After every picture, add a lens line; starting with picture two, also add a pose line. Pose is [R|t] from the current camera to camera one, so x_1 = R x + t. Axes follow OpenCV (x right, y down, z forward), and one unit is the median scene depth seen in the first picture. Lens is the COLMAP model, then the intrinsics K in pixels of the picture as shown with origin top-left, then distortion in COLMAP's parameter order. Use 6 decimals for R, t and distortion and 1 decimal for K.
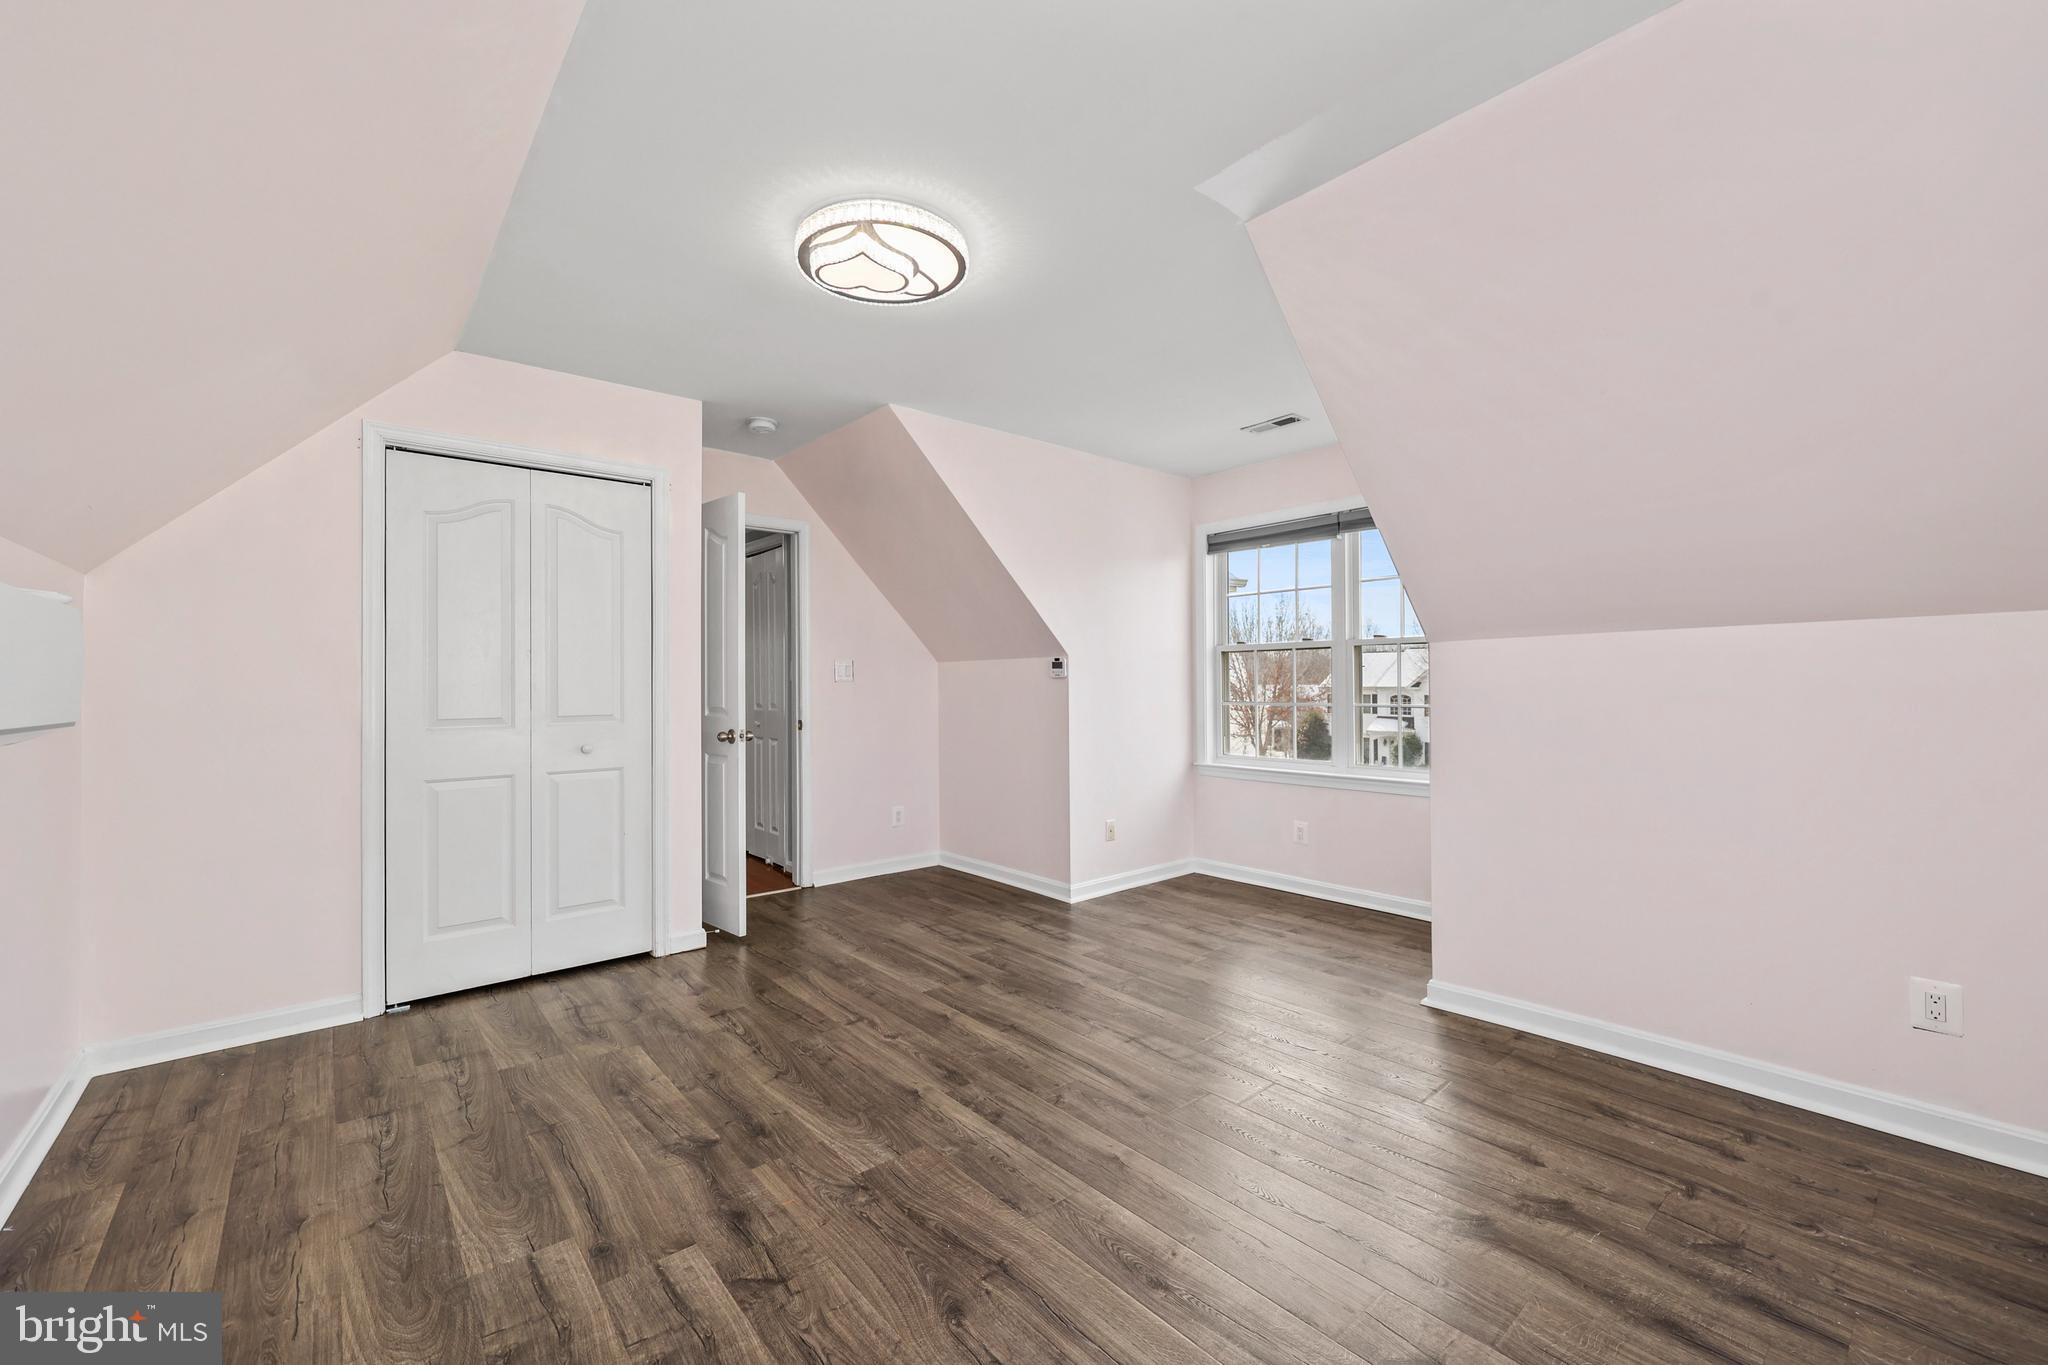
lens RADIAL K [[833.0, 0, 1027.9], [0, 833.0, 710.0], [0, 0, 1]] dist [-0.001686, -0.000044]
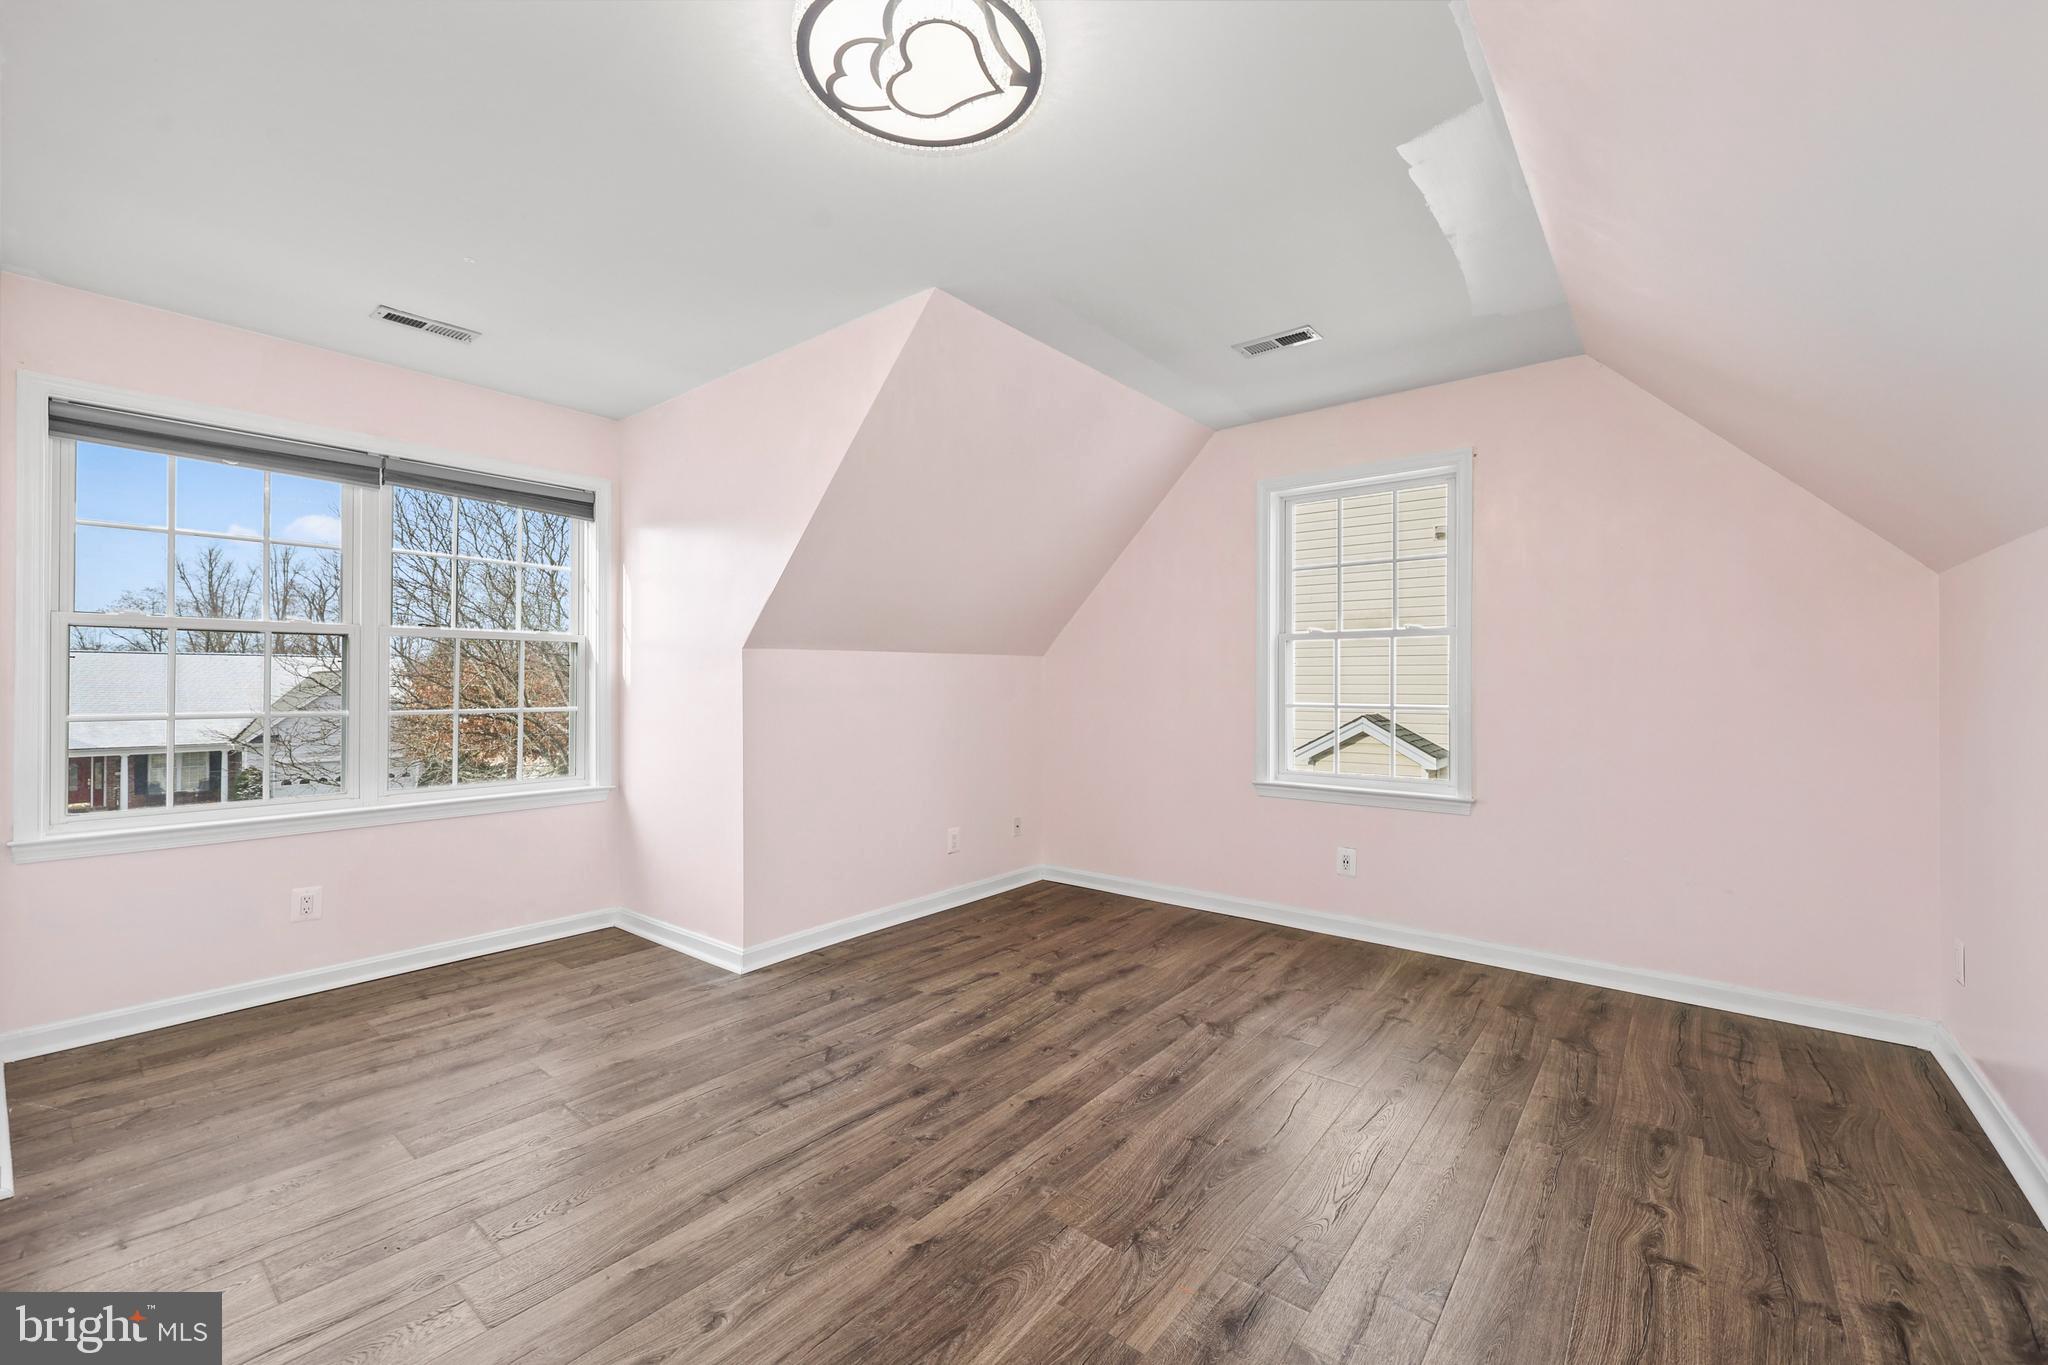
lens RADIAL K [[833.0, 0, 1027.9], [0, 833.0, 710.0], [0, 0, 1]] dist [-0.001686, -0.000044]
pose [[-0.191564, -0.023094, 0.981208, -0.851900], [0.031208, 0.999074, 0.029607, -0.025060], [-0.980984, 0.036293, -0.190666, 1.027223]]
